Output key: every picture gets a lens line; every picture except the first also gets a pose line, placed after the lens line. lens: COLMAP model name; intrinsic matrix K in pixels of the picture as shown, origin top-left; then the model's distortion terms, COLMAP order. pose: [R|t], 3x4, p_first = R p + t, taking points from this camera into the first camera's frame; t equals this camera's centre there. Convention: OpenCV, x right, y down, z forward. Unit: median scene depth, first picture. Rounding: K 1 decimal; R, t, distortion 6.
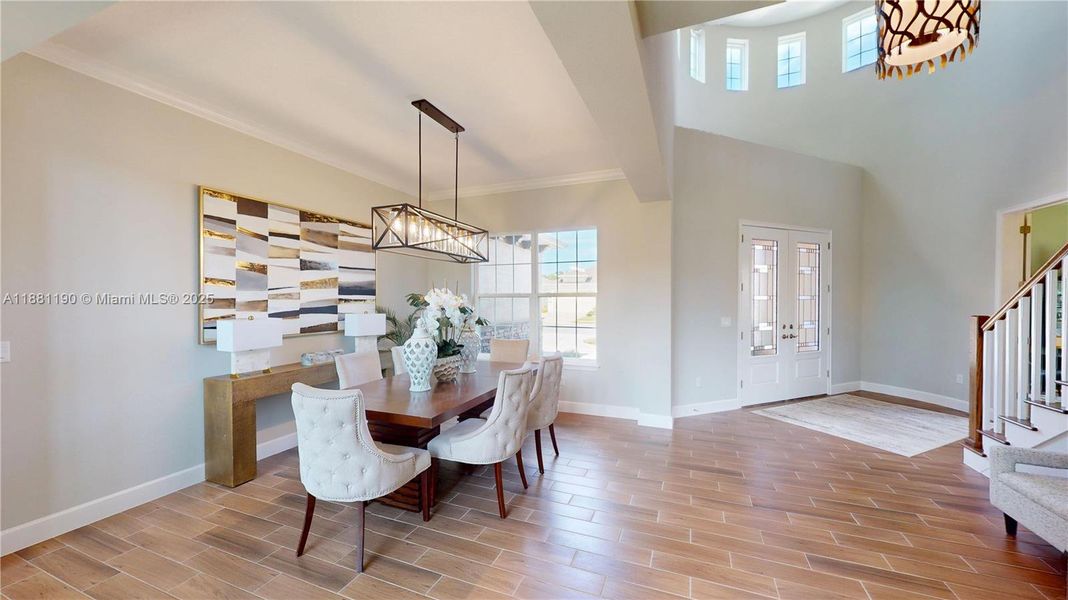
lens RADIAL K [[391.7, 0, 534.3], [0, 391.7, 301.5], [0, 0, 1]] dist [0.001032, 0.000037]
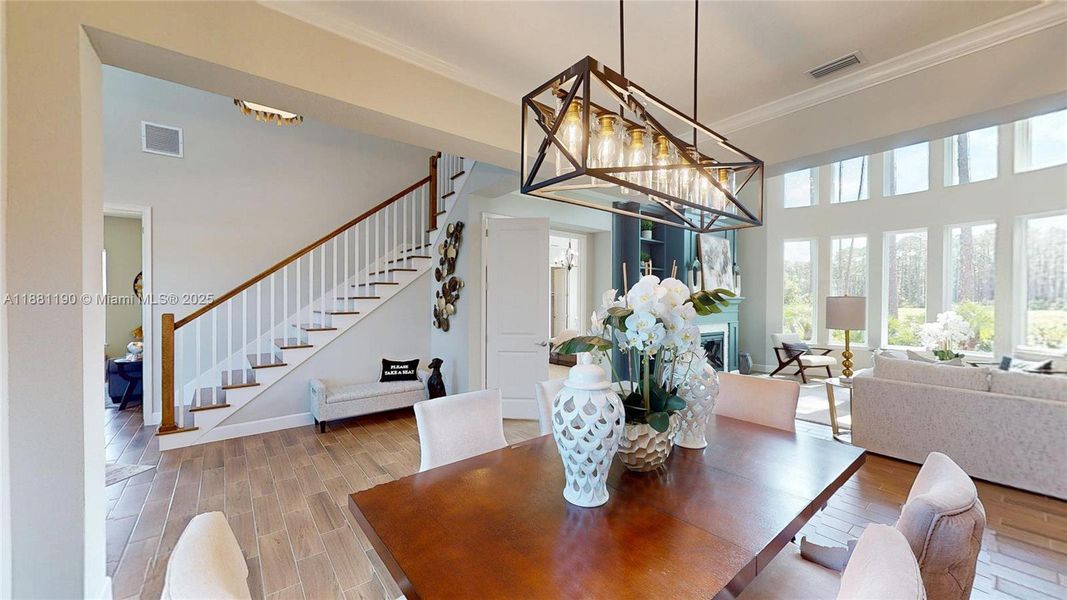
lens RADIAL K [[392.3, 0, 531.4], [0, 392.3, 302.0], [0, 0, 1]] dist [-0.001900, -0.000097]
pose [[-0.864851, -0.008911, 0.501950, -0.293222], [0.000012, 0.999842, 0.017769, -0.012711], [-0.502029, 0.015374, -0.864714, 1.310845]]
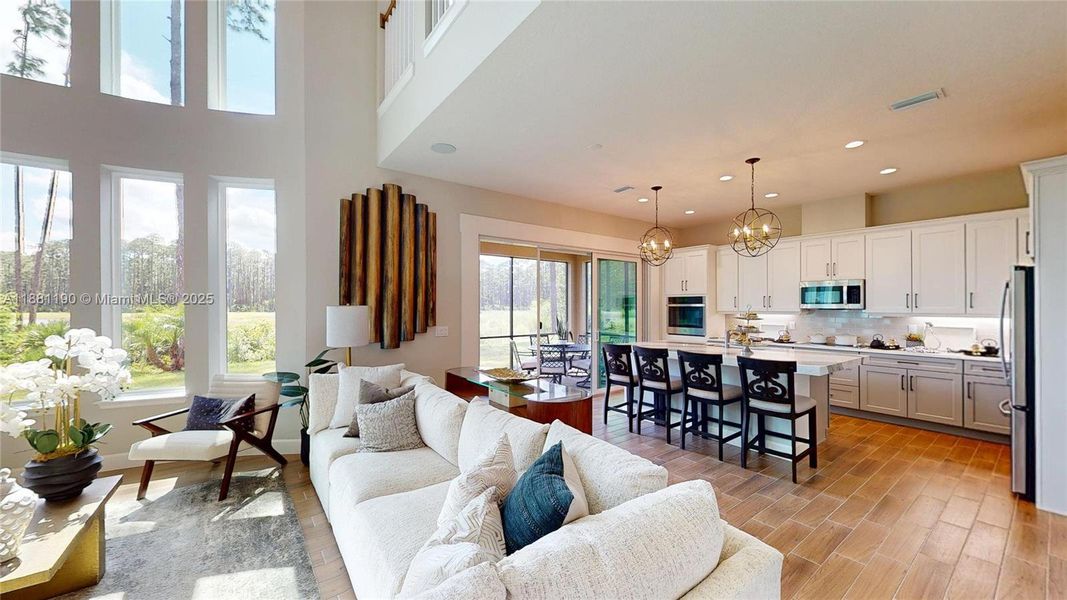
lens RADIAL K [[392.3, 0, 531.4], [0, 392.3, 302.0], [0, 0, 1]] dist [-0.001900, -0.000097]
pose [[-0.523519, -0.010504, -0.851949, -0.731824], [-0.010894, 0.999925, -0.005634, -0.003030], [0.851945, 0.006332, -0.523594, 0.275065]]
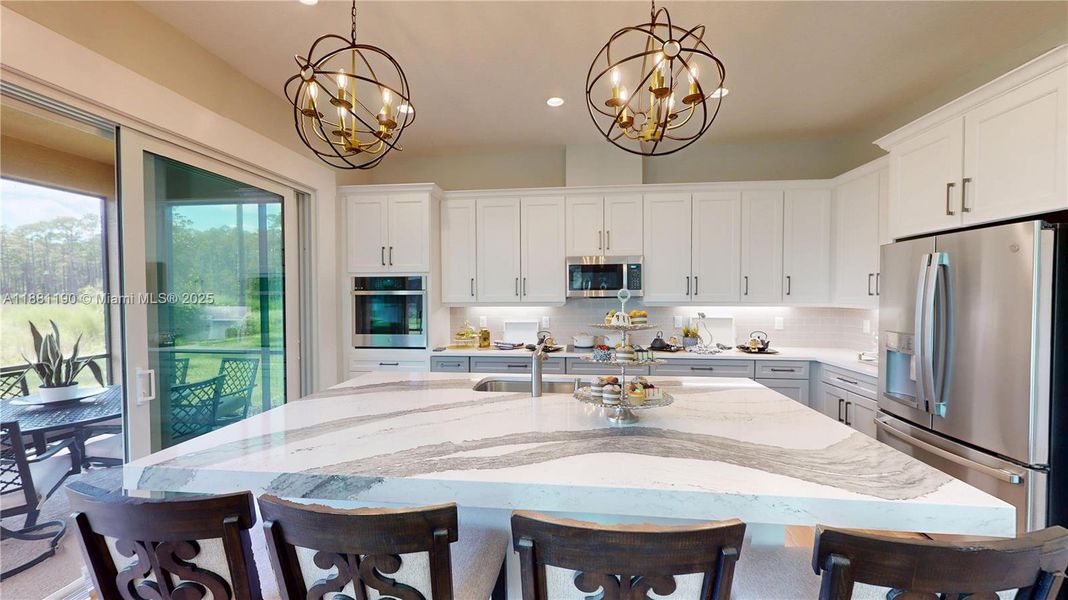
lens RADIAL K [[391.7, 0, 534.3], [0, 391.7, 301.5], [0, 0, 1]] dist [0.001032, 0.000037]
pose [[0.270971, 0.017202, -0.962434, -1.640851], [-0.006276, 0.999851, 0.016104, -0.001913], [0.962567, 0.001676, 0.271039, 0.008429]]
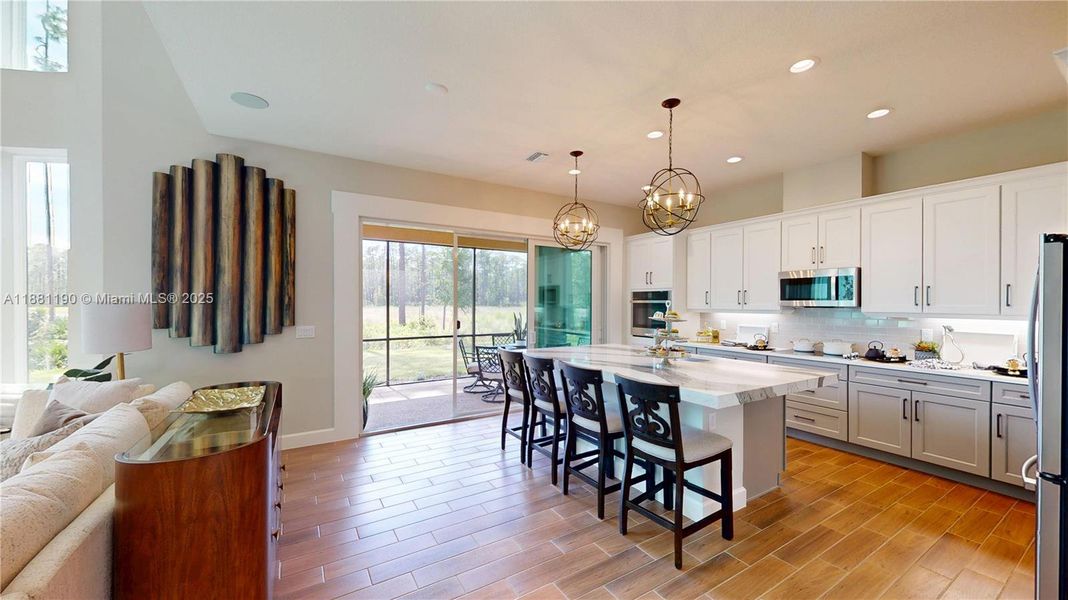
lens RADIAL K [[391.7, 0, 534.3], [0, 391.7, 301.5], [0, 0, 1]] dist [0.001032, 0.000037]
pose [[-0.601173, -0.004597, -0.799106, -1.183917], [-0.012720, 0.999912, 0.003817, -0.006737], [0.799018, 0.012459, -0.601178, 0.491535]]
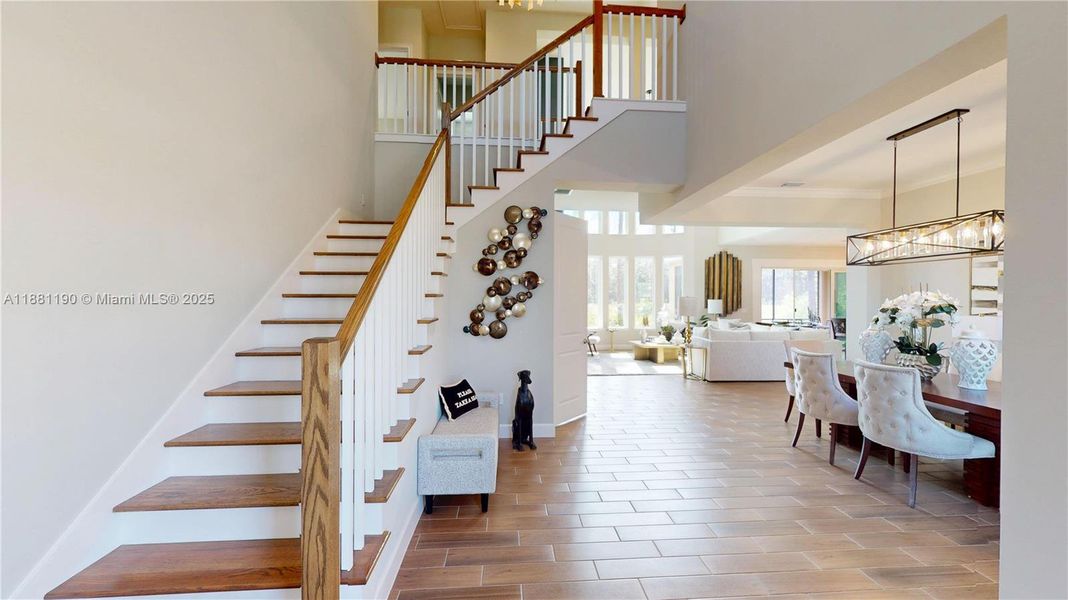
lens RADIAL K [[391.7, 0, 534.3], [0, 391.7, 301.5], [0, 0, 1]] dist [0.001032, 0.000037]
pose [[-0.901027, -0.002919, -0.433754, 1.004842], [-0.009705, 0.999863, 0.013431, -0.005452], [0.433655, 0.016311, -0.900931, 1.314640]]
